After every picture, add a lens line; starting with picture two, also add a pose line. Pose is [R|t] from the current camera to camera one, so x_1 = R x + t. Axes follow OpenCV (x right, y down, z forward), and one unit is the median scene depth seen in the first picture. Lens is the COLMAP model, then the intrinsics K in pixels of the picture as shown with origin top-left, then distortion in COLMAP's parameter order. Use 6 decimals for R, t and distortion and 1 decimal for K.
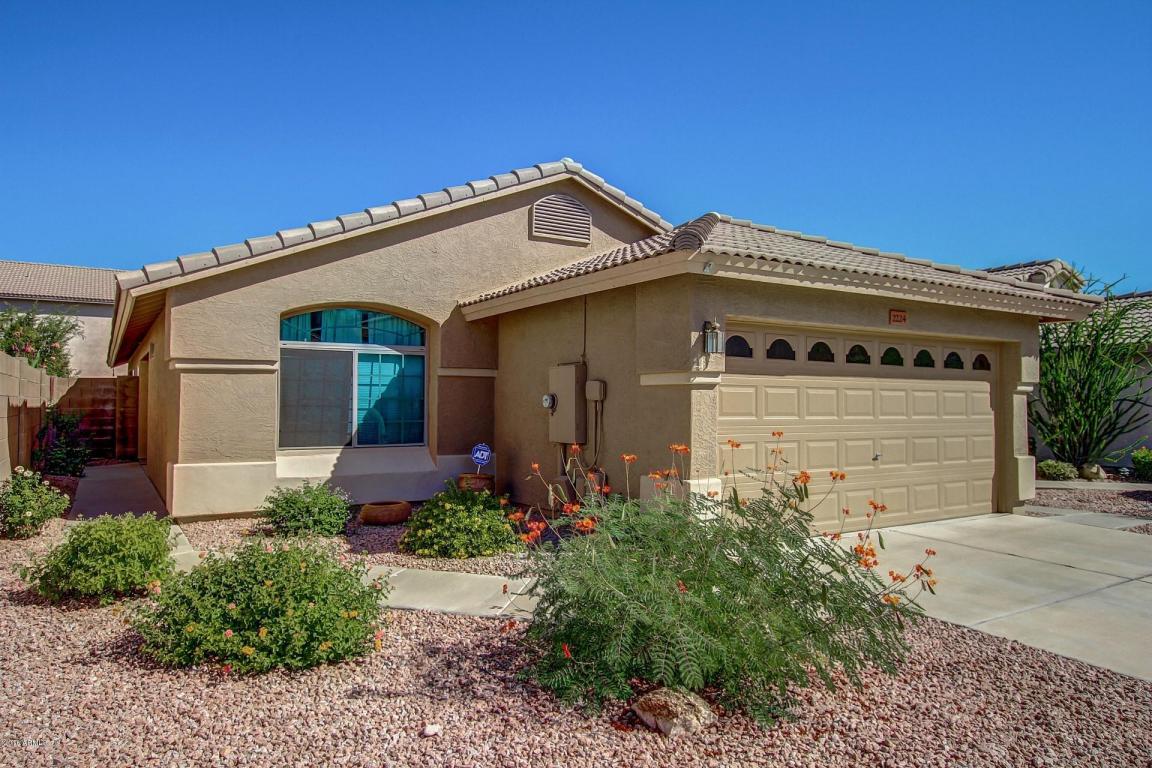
lens RADIAL K [[762.3, 0, 576.0], [0, 762.3, 384.0], [0, 0, 1]] dist [-0.002870, 0.001696]
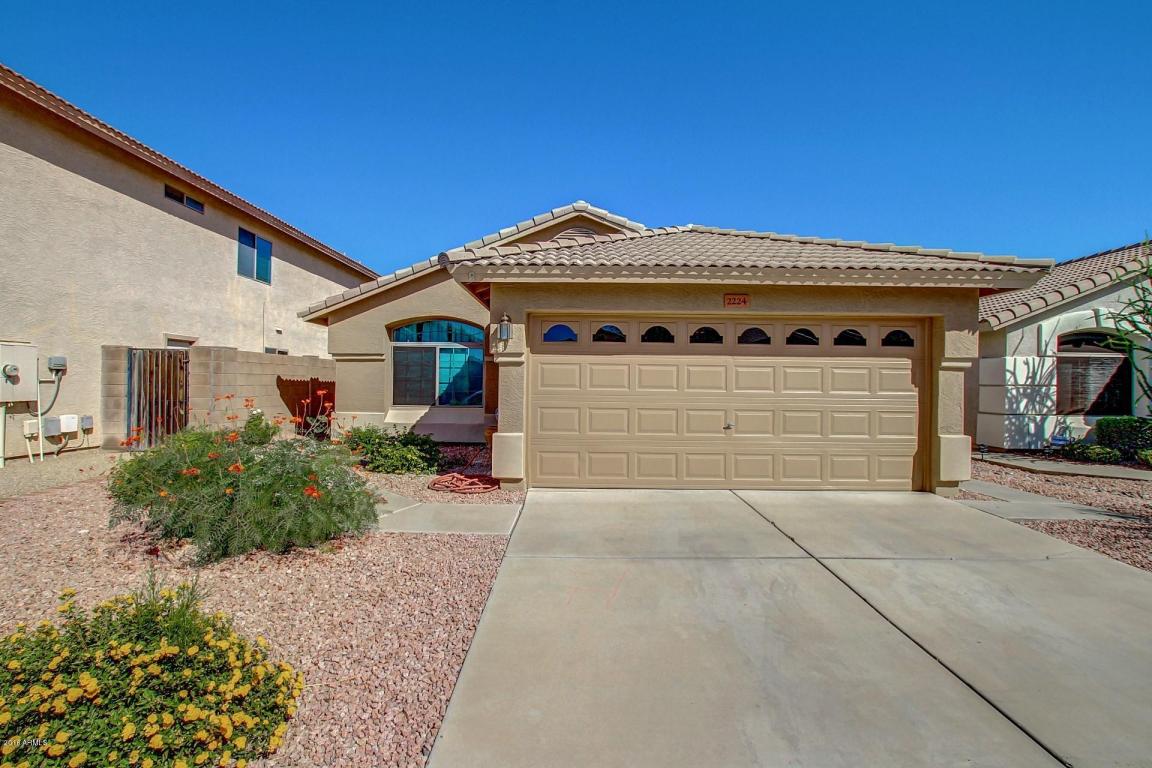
lens RADIAL K [[553.7, 0, 576.0], [0, 553.7, 384.0], [0, 0, 1]] dist [-0.026337, 0.000149]
pose [[0.844404, 0.004611, -0.535687, 0.558458], [0.006429, 0.999804, 0.018739, 0.014709], [0.535668, -0.019267, 0.844209, 0.167770]]
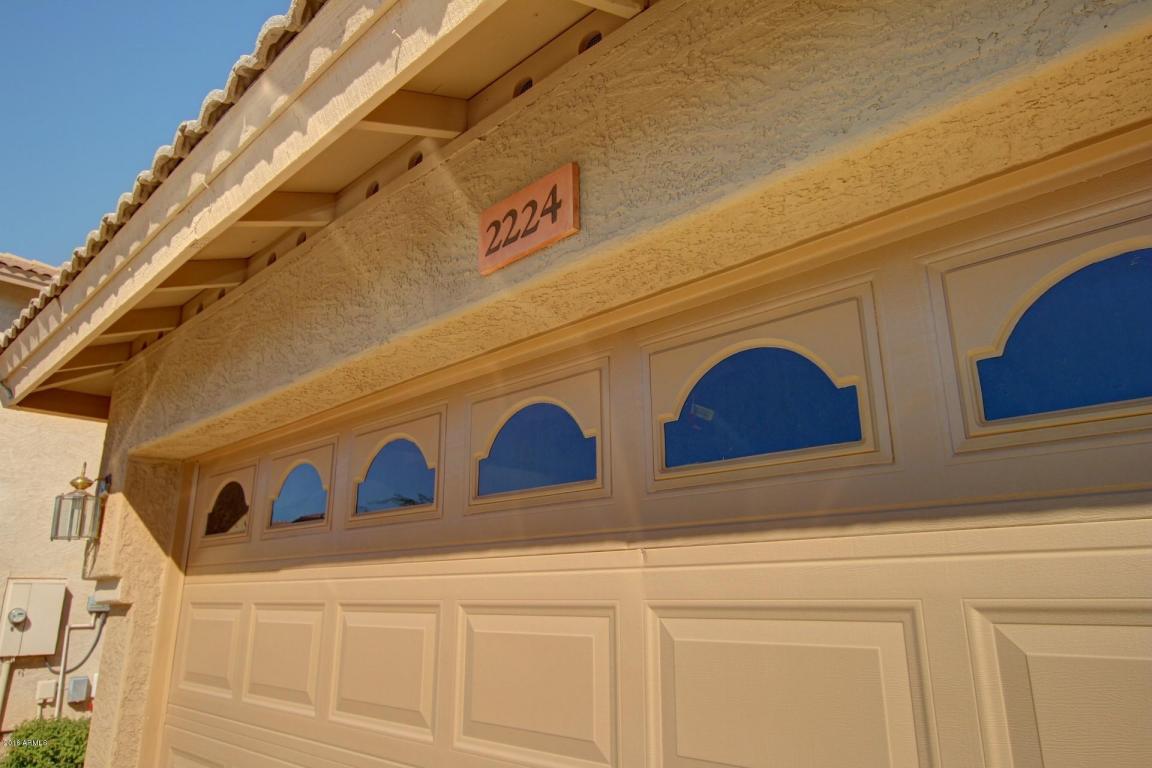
lens RADIAL K [[753.6, 0, 570.8], [0, 753.6, 381.0], [0, 0, 1]] dist [-0.003633, 0.002197]
pose [[0.229275, -0.275584, -0.933534, 0.503118], [0.030570, 0.960648, -0.276080, 0.003434], [0.972881, 0.034760, 0.228678, 0.824715]]
